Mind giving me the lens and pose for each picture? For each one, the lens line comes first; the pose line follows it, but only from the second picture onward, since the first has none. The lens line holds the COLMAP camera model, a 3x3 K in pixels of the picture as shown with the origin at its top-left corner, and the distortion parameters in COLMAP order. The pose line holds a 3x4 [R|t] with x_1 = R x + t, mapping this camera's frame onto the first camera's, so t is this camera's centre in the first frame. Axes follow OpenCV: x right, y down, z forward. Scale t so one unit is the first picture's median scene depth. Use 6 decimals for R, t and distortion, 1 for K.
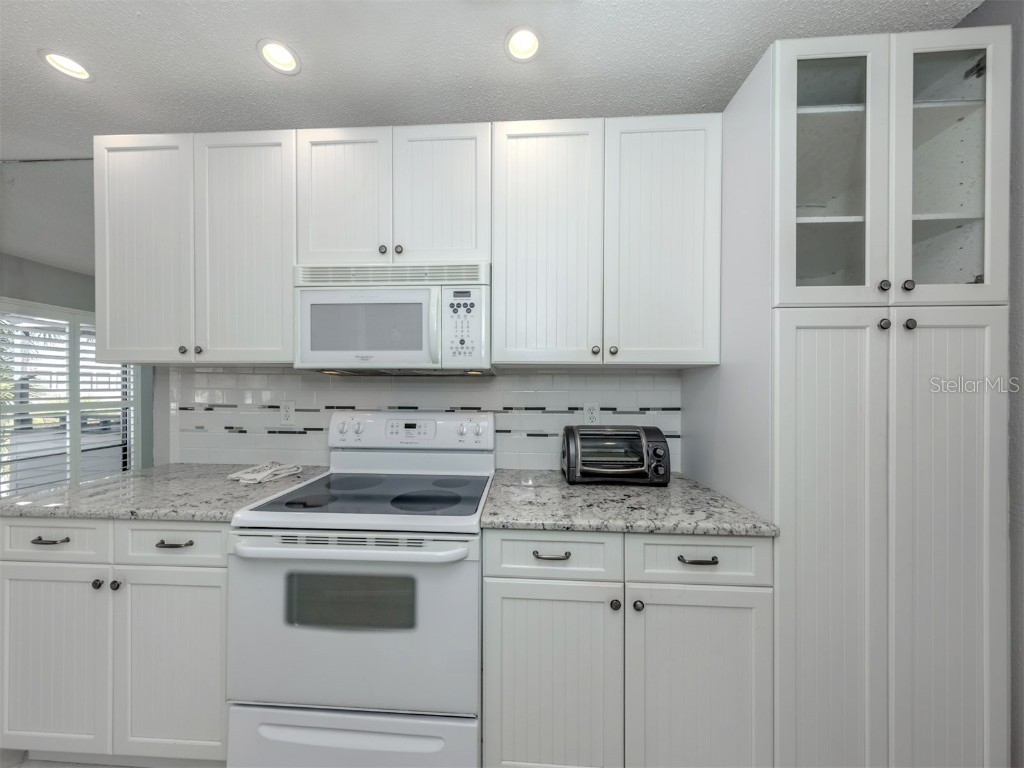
lens RADIAL K [[373.5, 0, 507.6], [0, 373.5, 383.1], [0, 0, 1]] dist [0.010634, 0.000301]
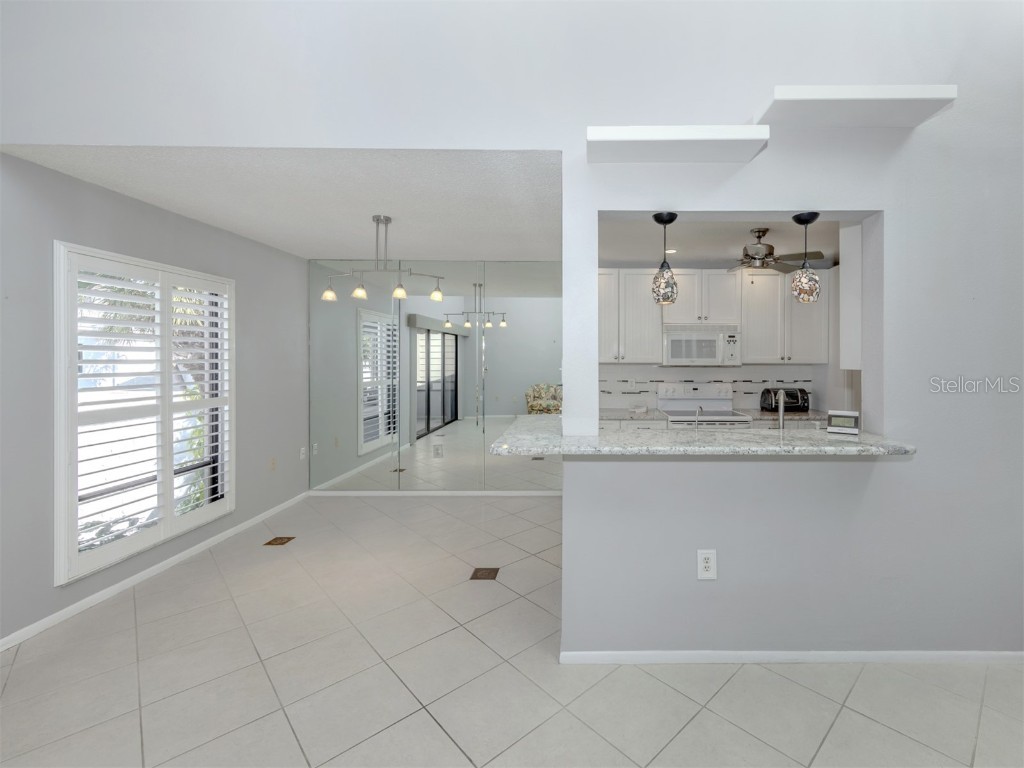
lens RADIAL K [[455.5, 0, 588.5], [0, 455.5, 364.4], [0, 0, 1]] dist [0.008783, -0.000161]
pose [[0.998451, -0.000386, 0.055641, -1.238878], [-0.000444, 0.999889, 0.014901, -0.089199], [-0.055641, -0.014903, 0.998340, -2.017472]]
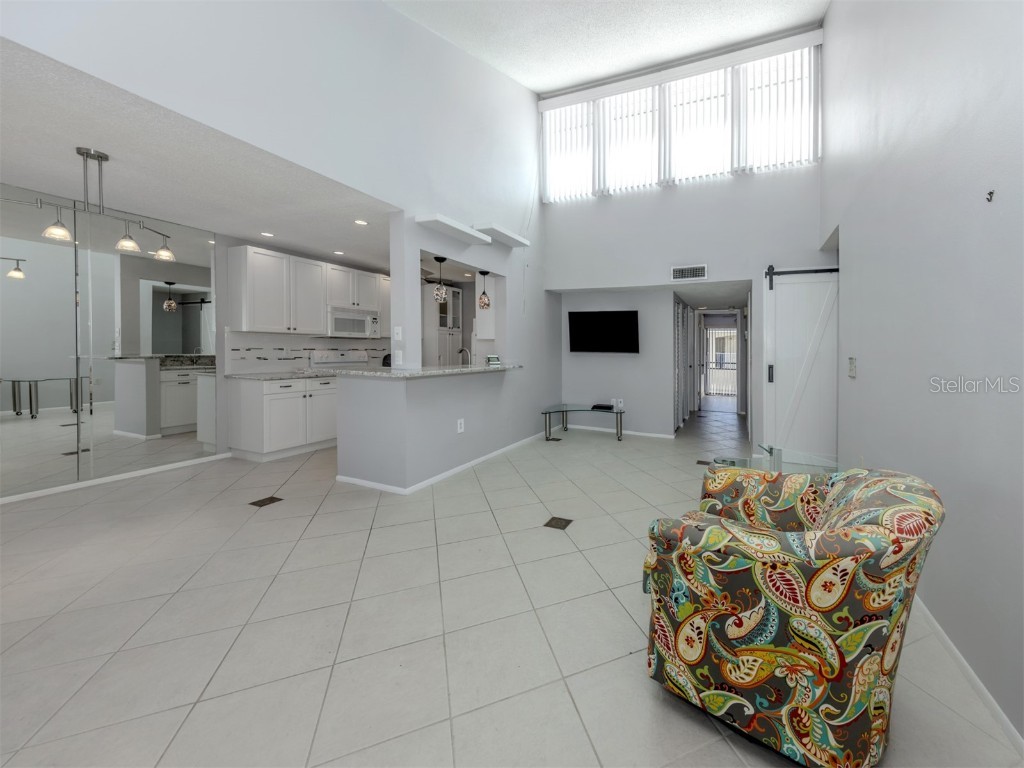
lens RADIAL K [[381.0, 0, 583.2], [0, 381.0, 350.5], [0, 0, 1]] dist [0.004996, -0.000833]
pose [[0.317094, -0.001363, 0.948393, -3.074541], [-0.020076, 0.999765, 0.008149, 0.013880], [-0.948182, -0.021624, 0.316992, -2.226909]]
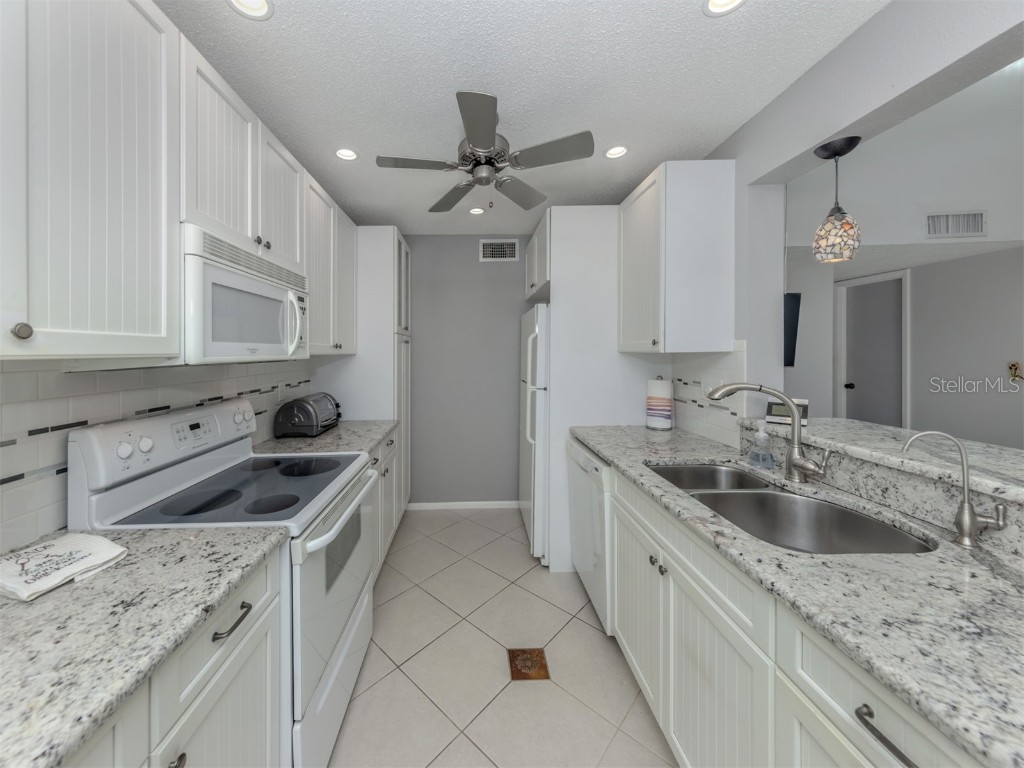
lens RADIAL K [[381.0, 0, 470.6], [0, 381.0, 342.9], [0, 0, 1]] dist [0.004996, -0.000833]
pose [[-0.048458, 0.018793, 0.998648, -1.349628], [0.010297, 0.999779, -0.018315, -0.061489], [-0.998772, 0.009396, -0.048641, 0.485227]]
